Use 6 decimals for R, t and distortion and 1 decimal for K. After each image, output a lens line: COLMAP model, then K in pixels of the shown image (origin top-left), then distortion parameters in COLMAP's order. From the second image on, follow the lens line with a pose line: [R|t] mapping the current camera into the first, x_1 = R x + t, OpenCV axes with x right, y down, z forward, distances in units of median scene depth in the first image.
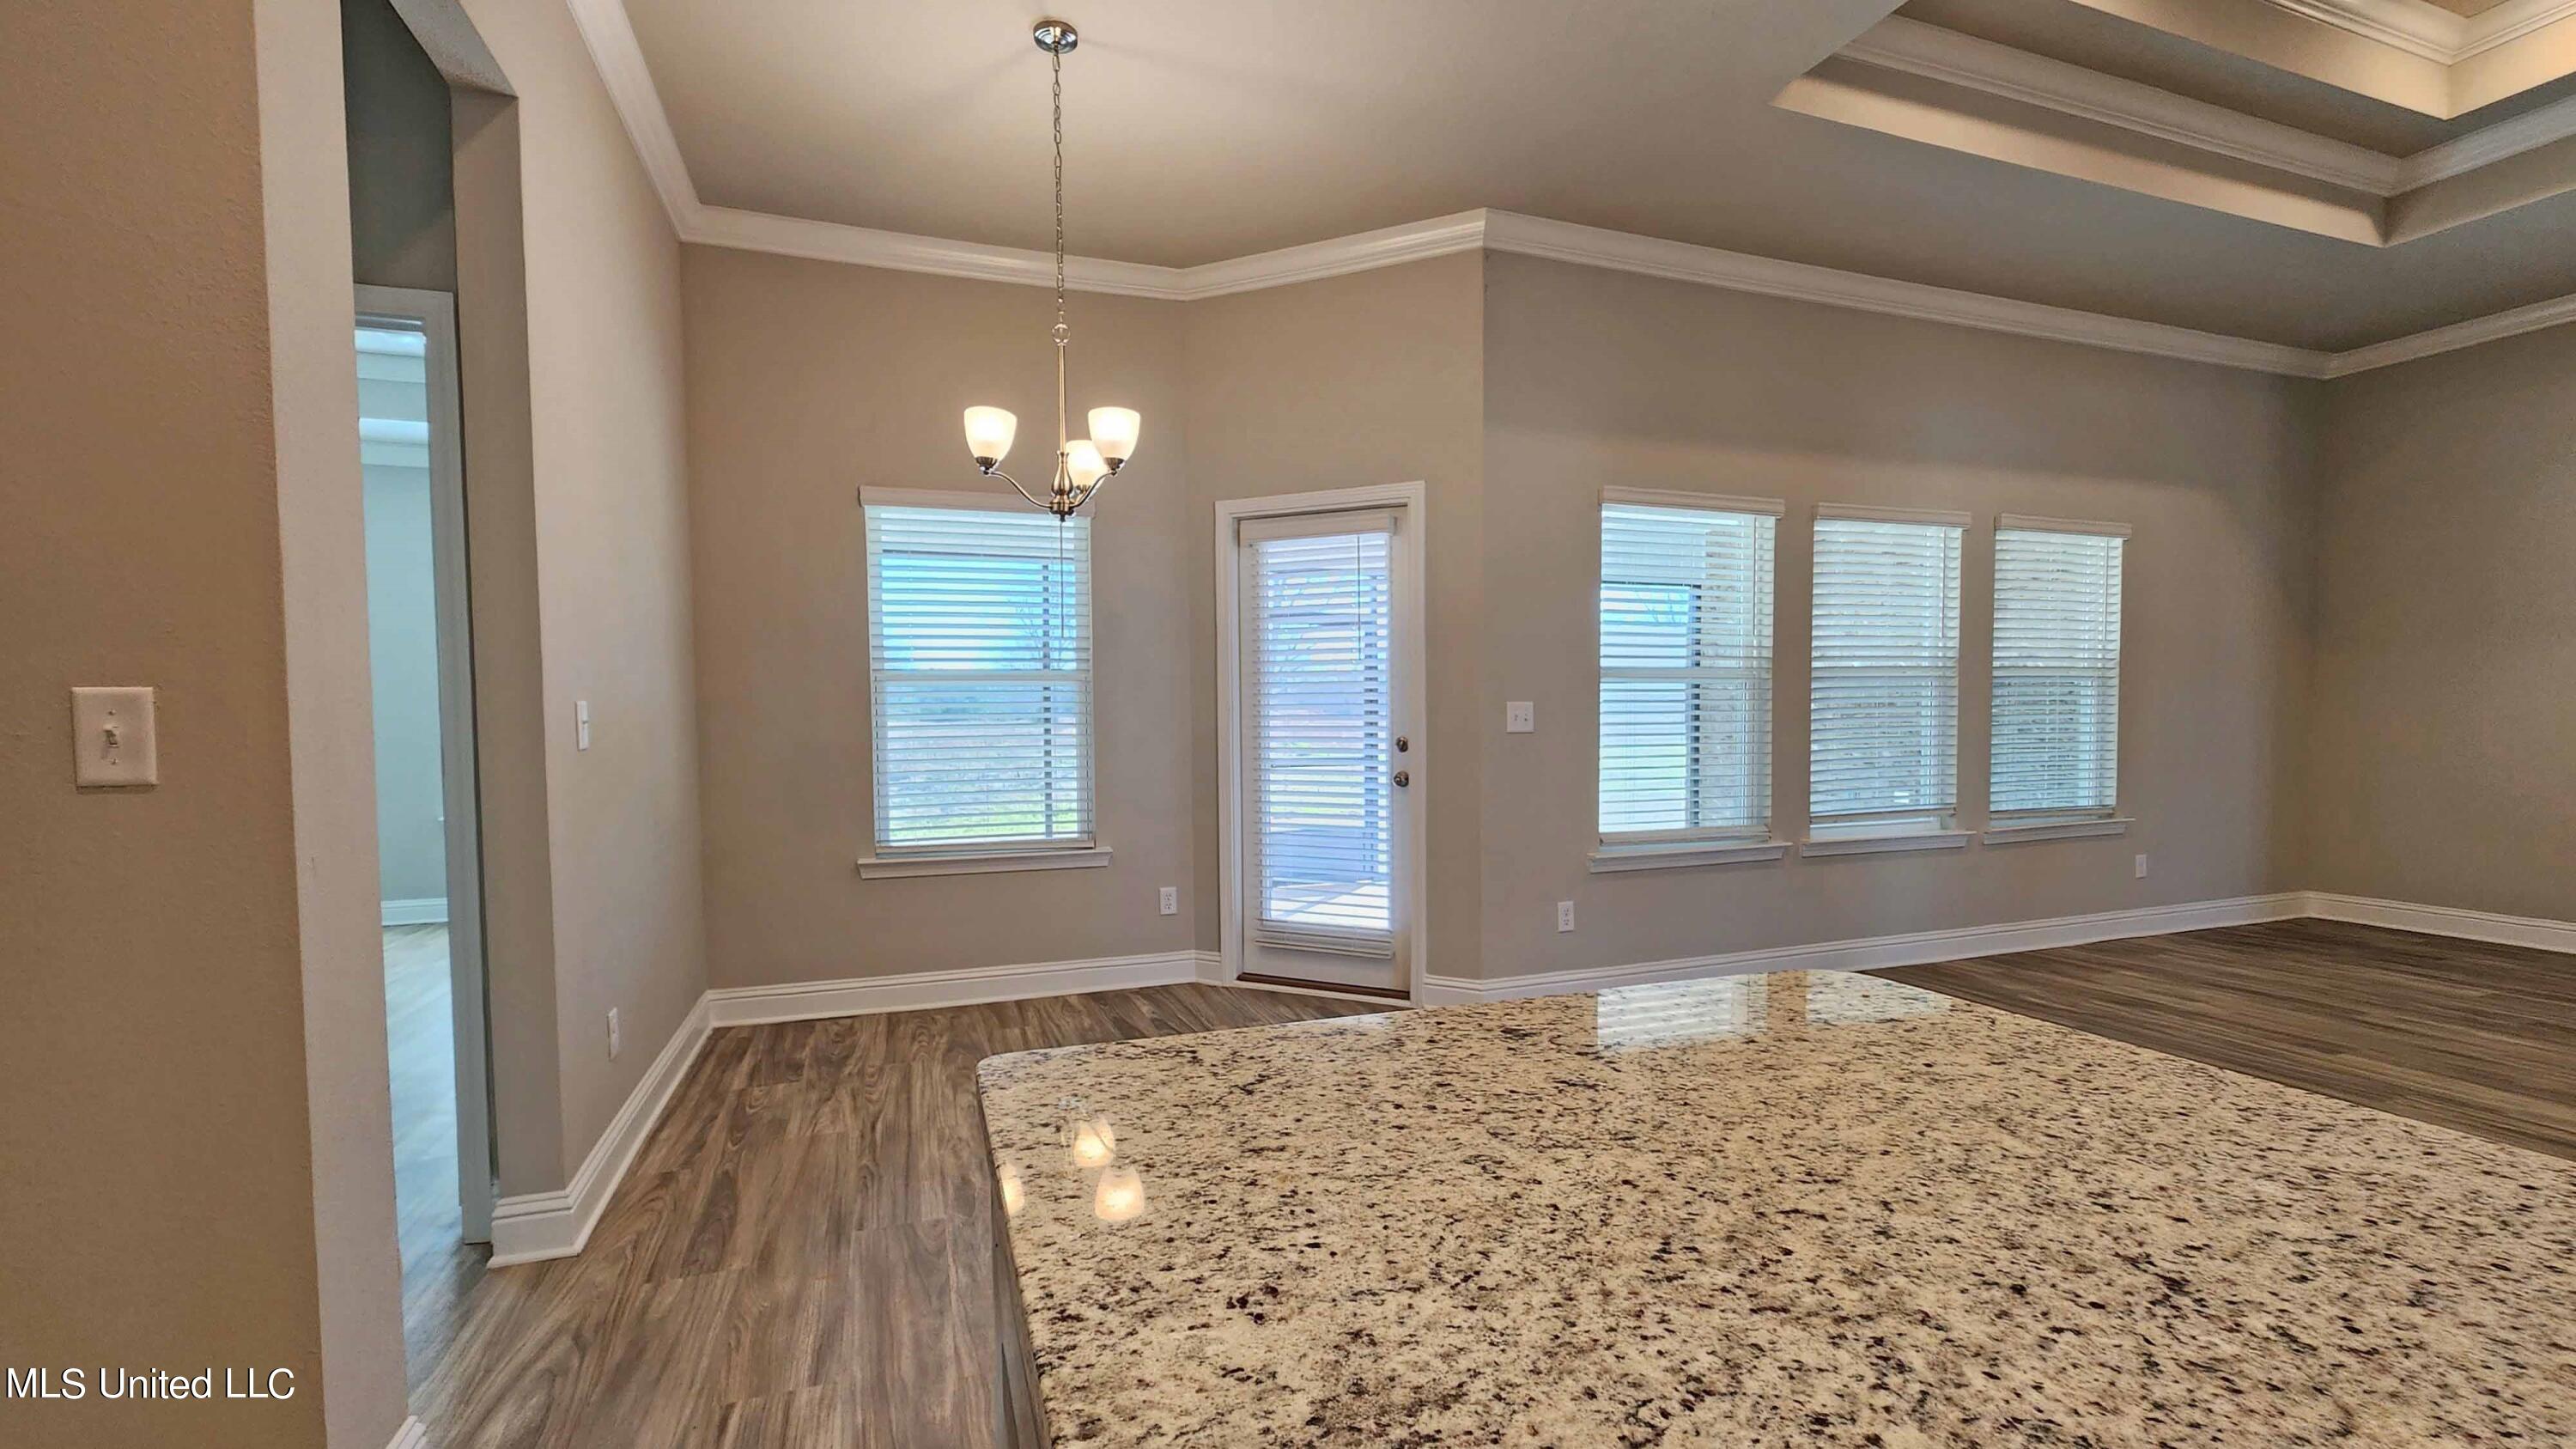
lens RADIAL K [[1083.3, 0, 1269.9], [0, 1083.3, 735.6], [0, 0, 1]] dist [0.000760, 0.000744]
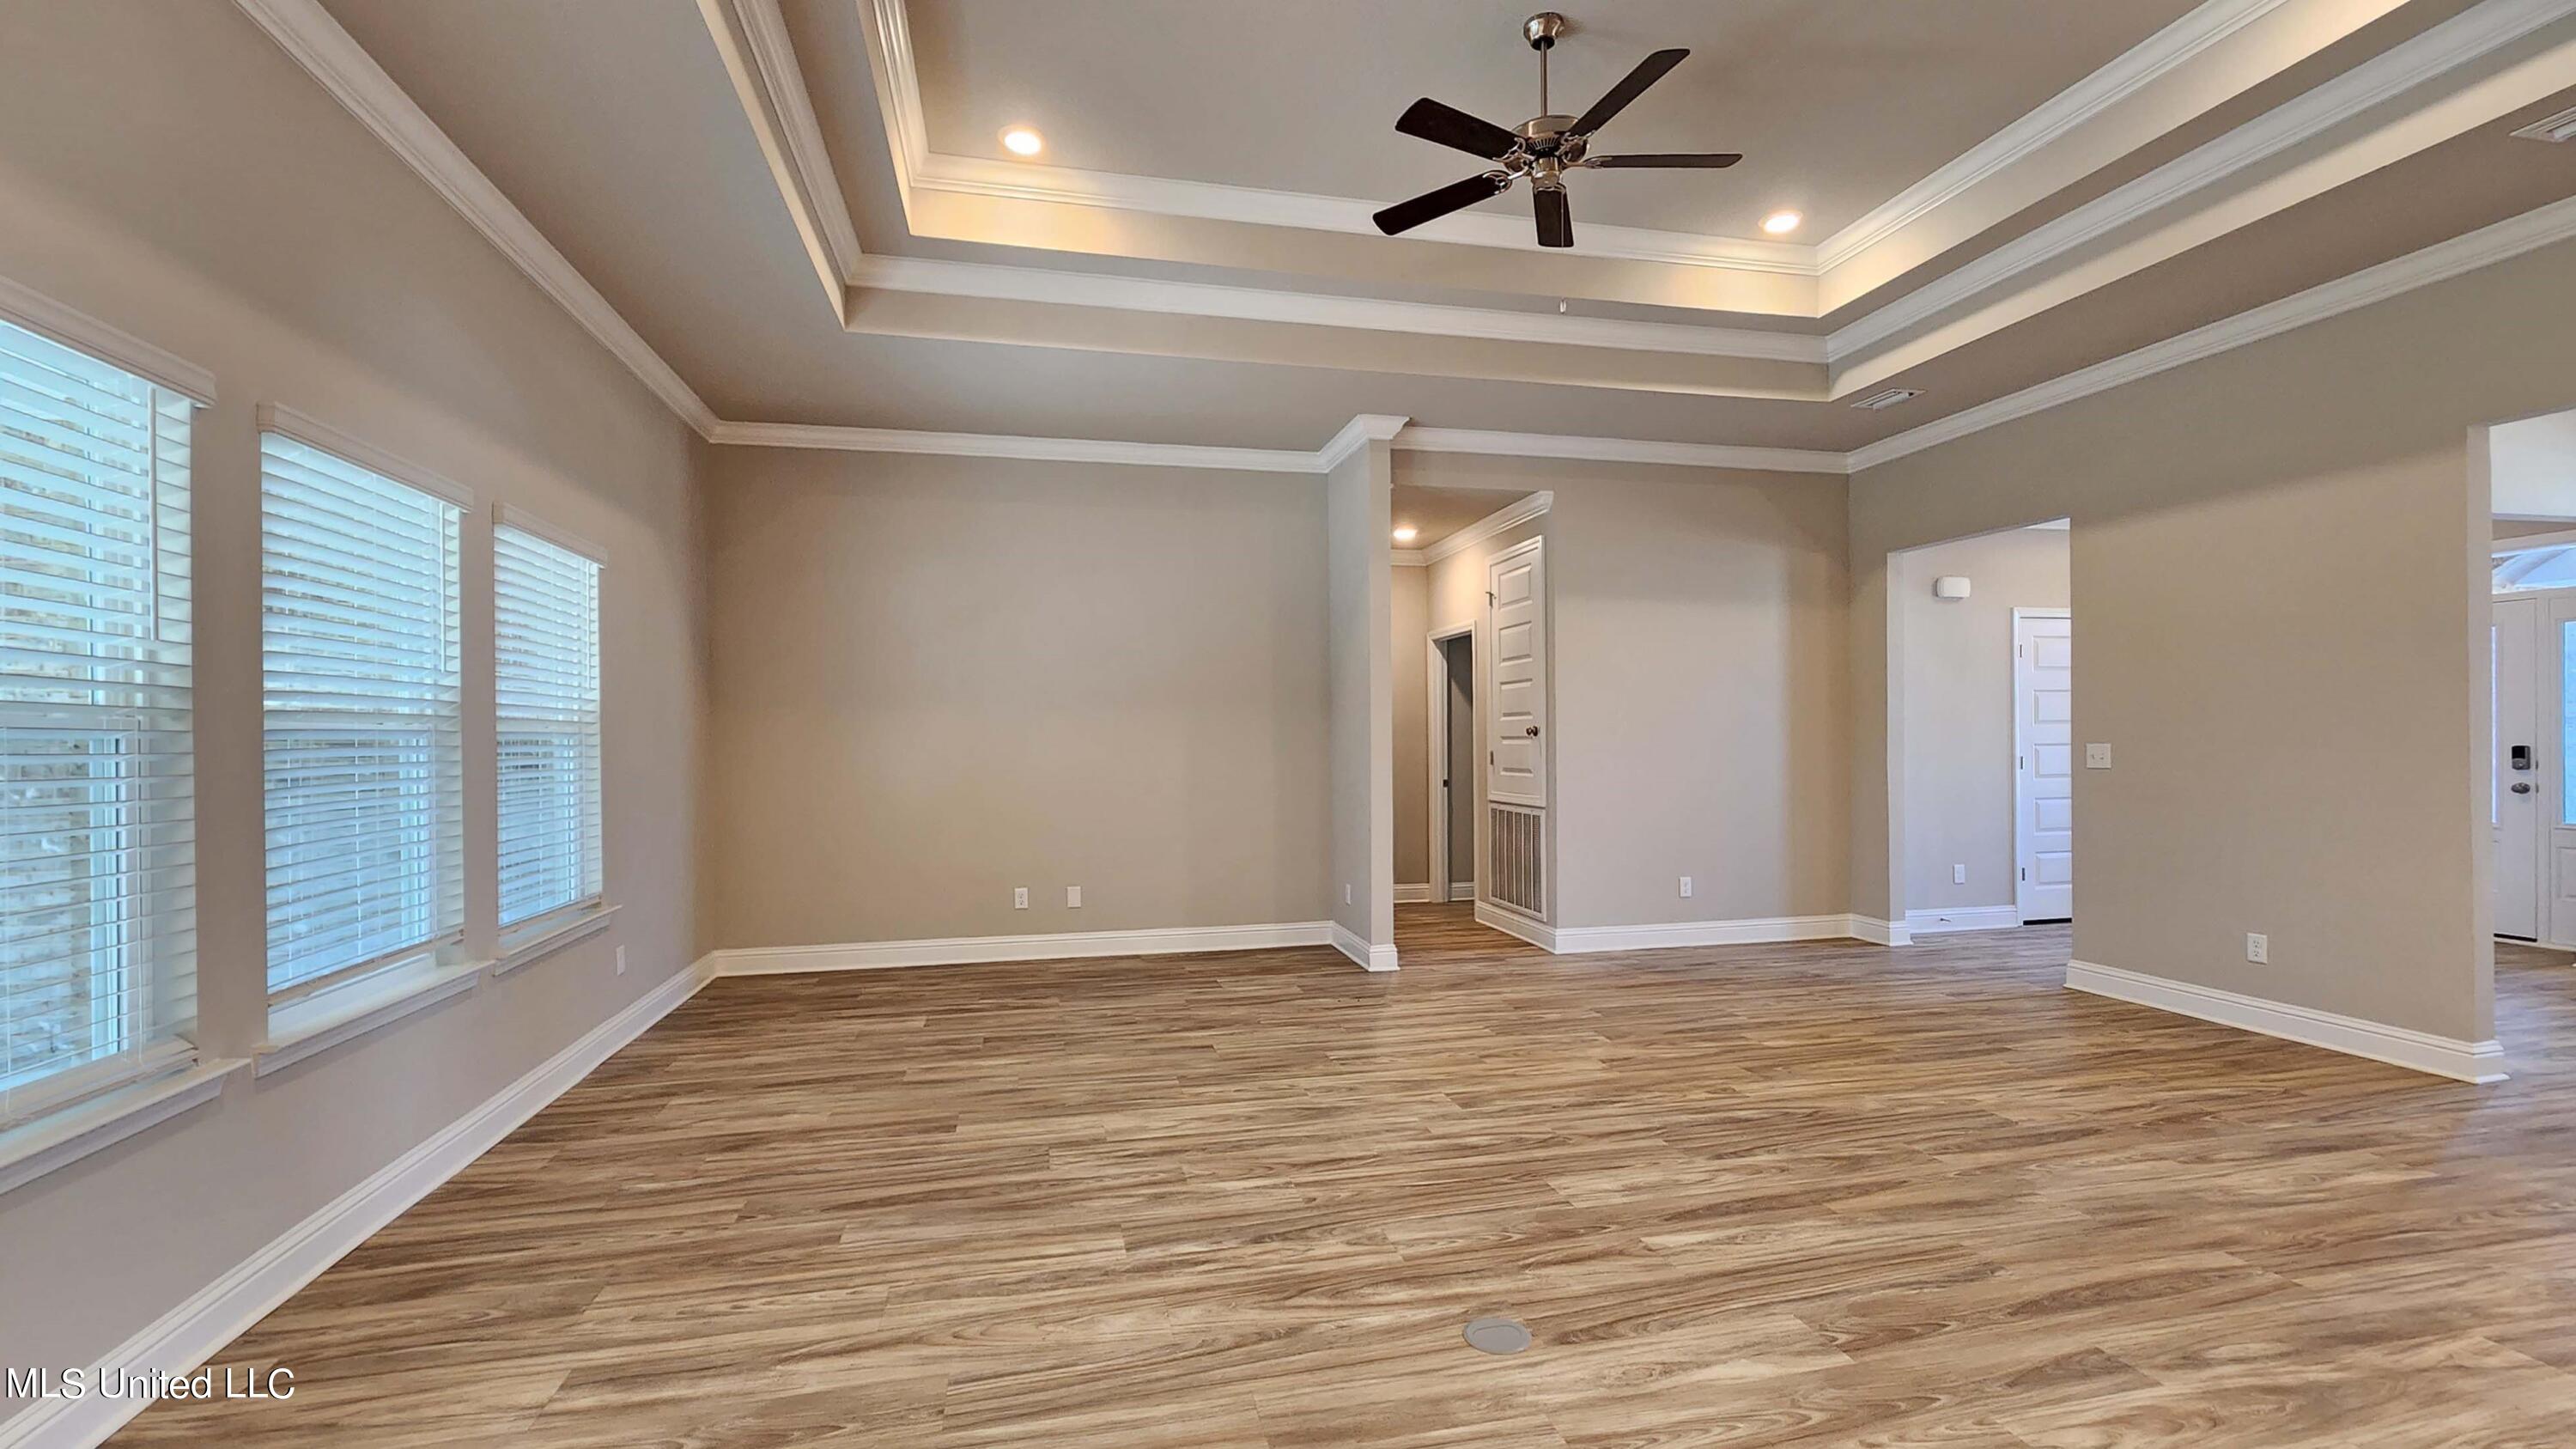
lens RADIAL K [[1083.3, 0, 1265.4], [0, 1083.3, 745.8], [0, 0, 1]] dist [0.000760, 0.000744]
pose [[0.099882, 0.001804, 0.994998, 0.026425], [0.026351, 0.999643, -0.004458, -0.030457], [-0.994650, 0.026664, 0.099798, 0.451521]]
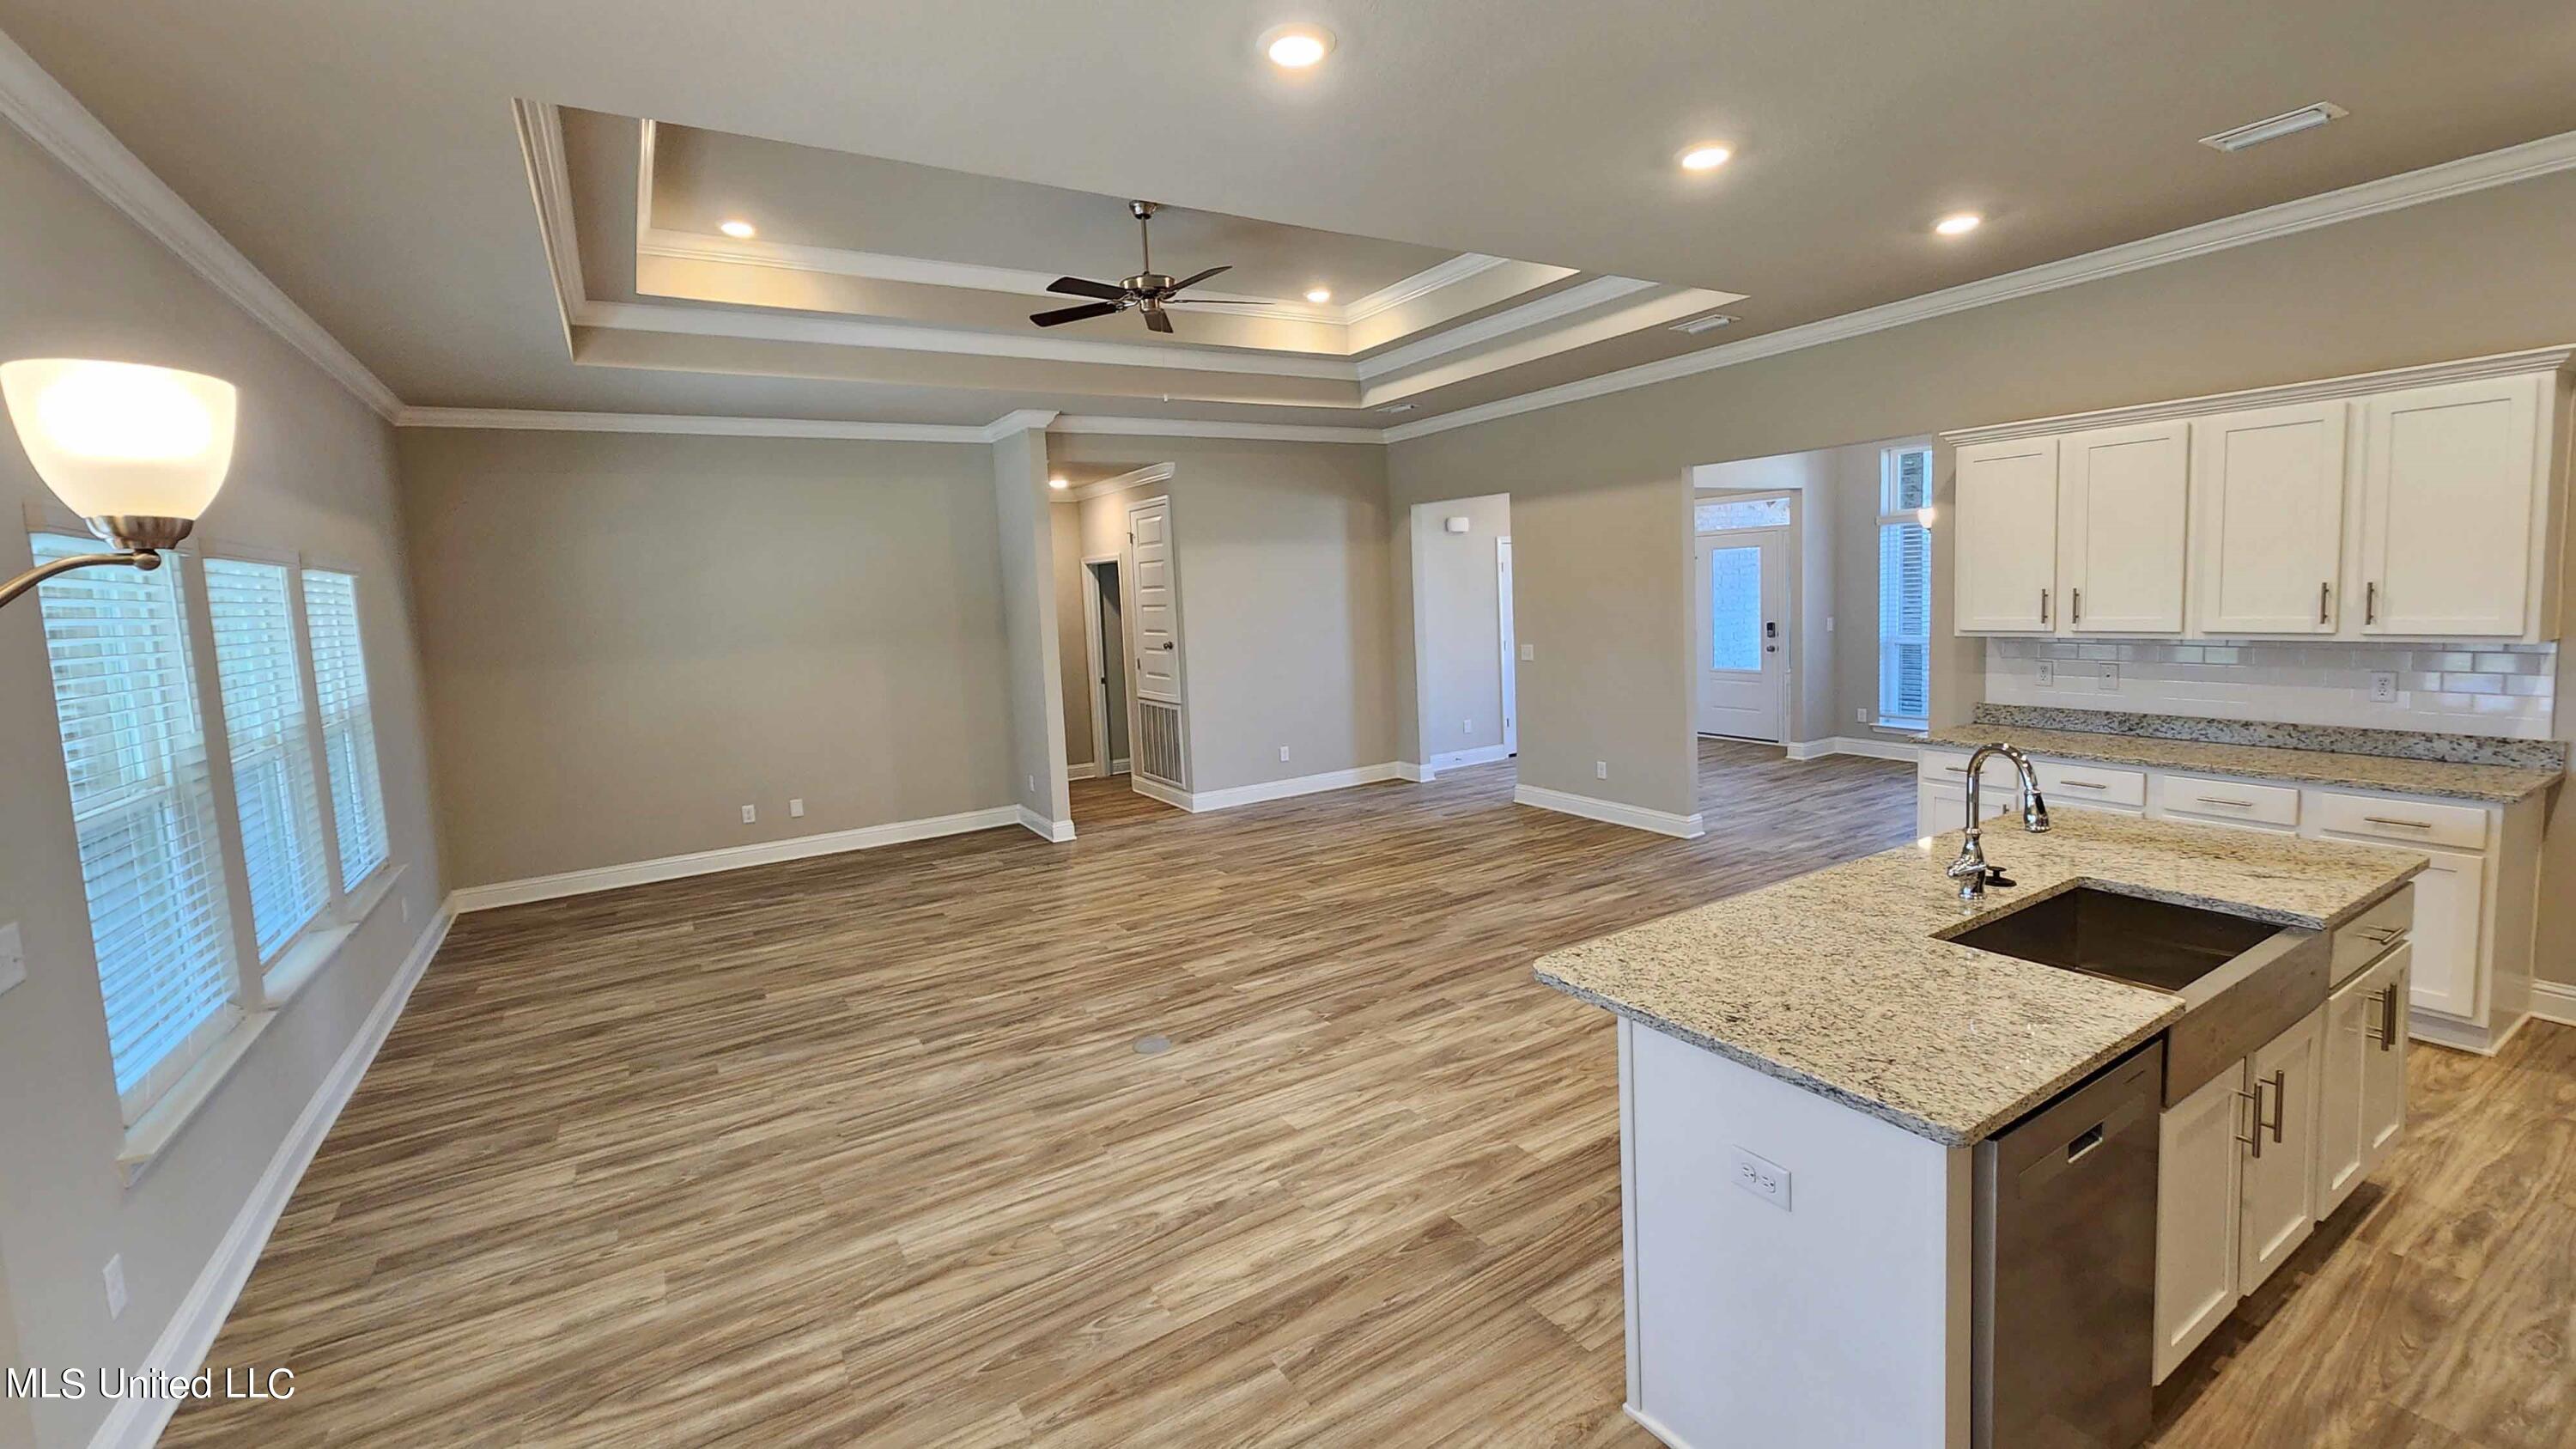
lens RADIAL K [[1083.3, 0, 1285.8], [0, 1083.3, 701.7], [0, 0, 1]] dist [0.000760, 0.000744]
pose [[-0.232441, -0.093369, 0.968118, -0.326121], [0.064658, 0.991696, 0.111167, -0.132558], [-0.970459, 0.088436, -0.224474, 0.470609]]
